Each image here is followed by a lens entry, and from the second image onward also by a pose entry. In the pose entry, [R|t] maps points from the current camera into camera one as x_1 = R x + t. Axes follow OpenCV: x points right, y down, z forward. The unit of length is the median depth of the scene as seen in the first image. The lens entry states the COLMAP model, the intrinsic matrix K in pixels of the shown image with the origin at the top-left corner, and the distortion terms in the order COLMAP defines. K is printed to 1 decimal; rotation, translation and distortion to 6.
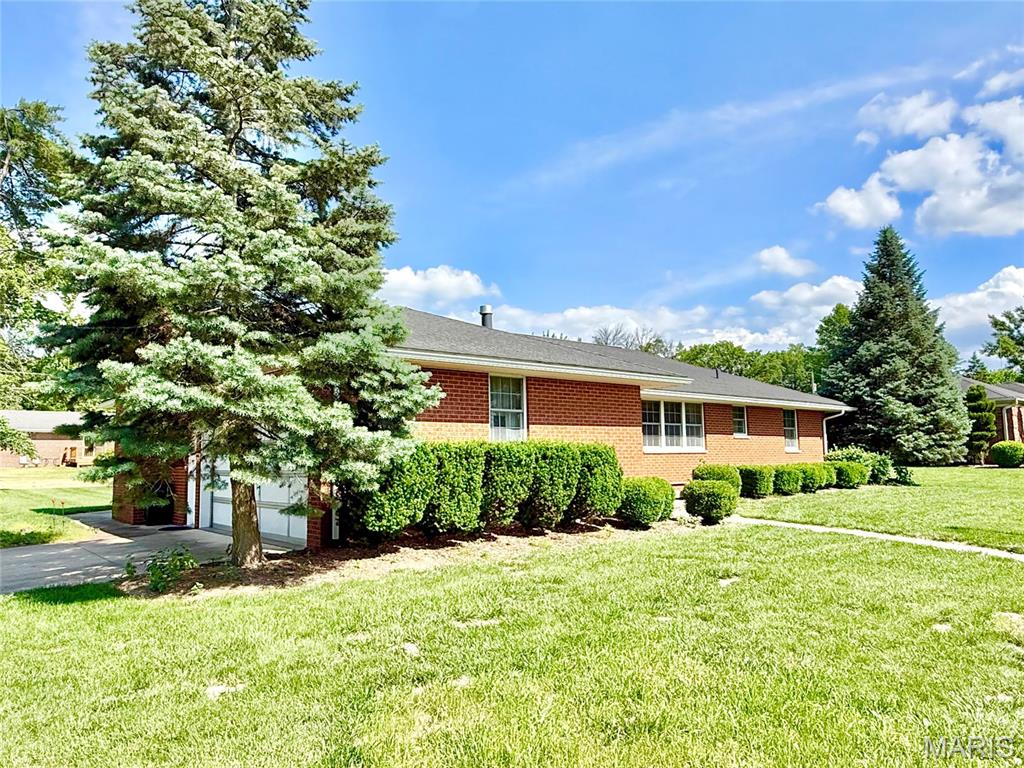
lens RADIAL K [[697.9, 0, 512.0], [0, 697.9, 384.0], [0, 0, 1]] dist [0.003797, 0.003430]
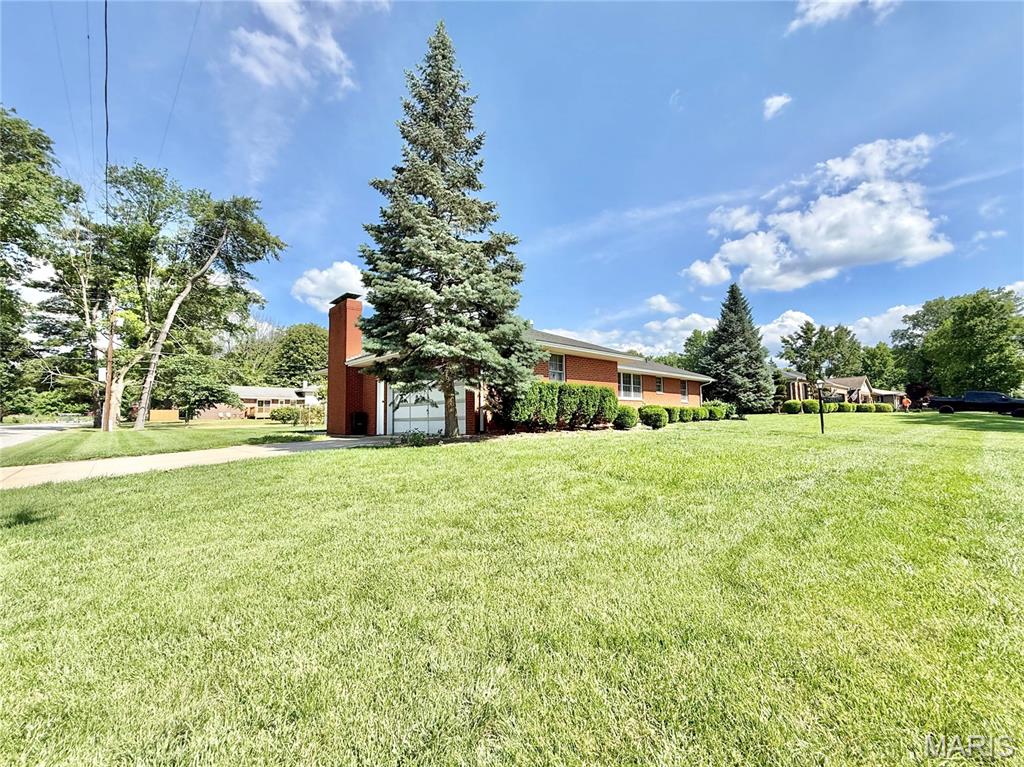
lens RADIAL K [[423.7, 0, 532.1], [0, 423.7, 387.3], [0, 0, 1]] dist [-0.001252, -0.000115]
pose [[0.997279, 0.004274, 0.073598, -0.084581], [-0.006196, 0.999645, 0.025904, 0.027418], [-0.073461, -0.026290, 0.996951, -0.094305]]
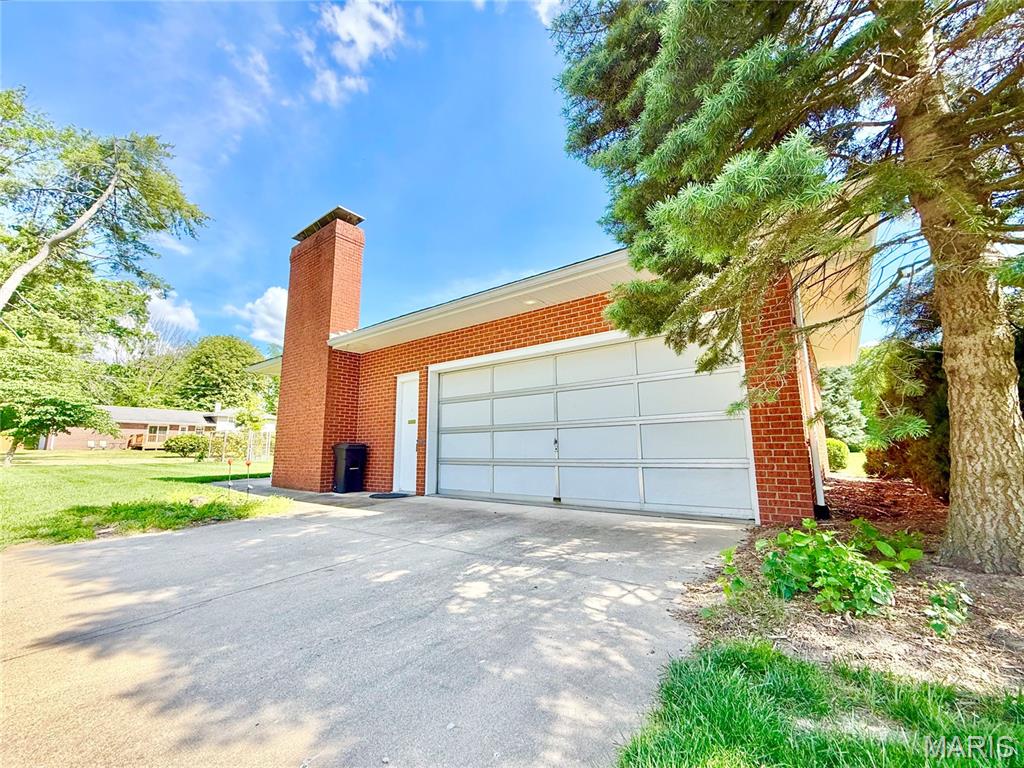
lens RADIAL K [[401.6, 0, 514.7], [0, 401.6, 388.6], [0, 0, 1]] dist [0.000573, -0.000012]
pose [[0.974836, 0.042871, 0.218764, -0.266174], [-0.030920, 0.997851, -0.057767, 0.059330], [-0.220771, 0.049549, 0.974066, 0.286240]]
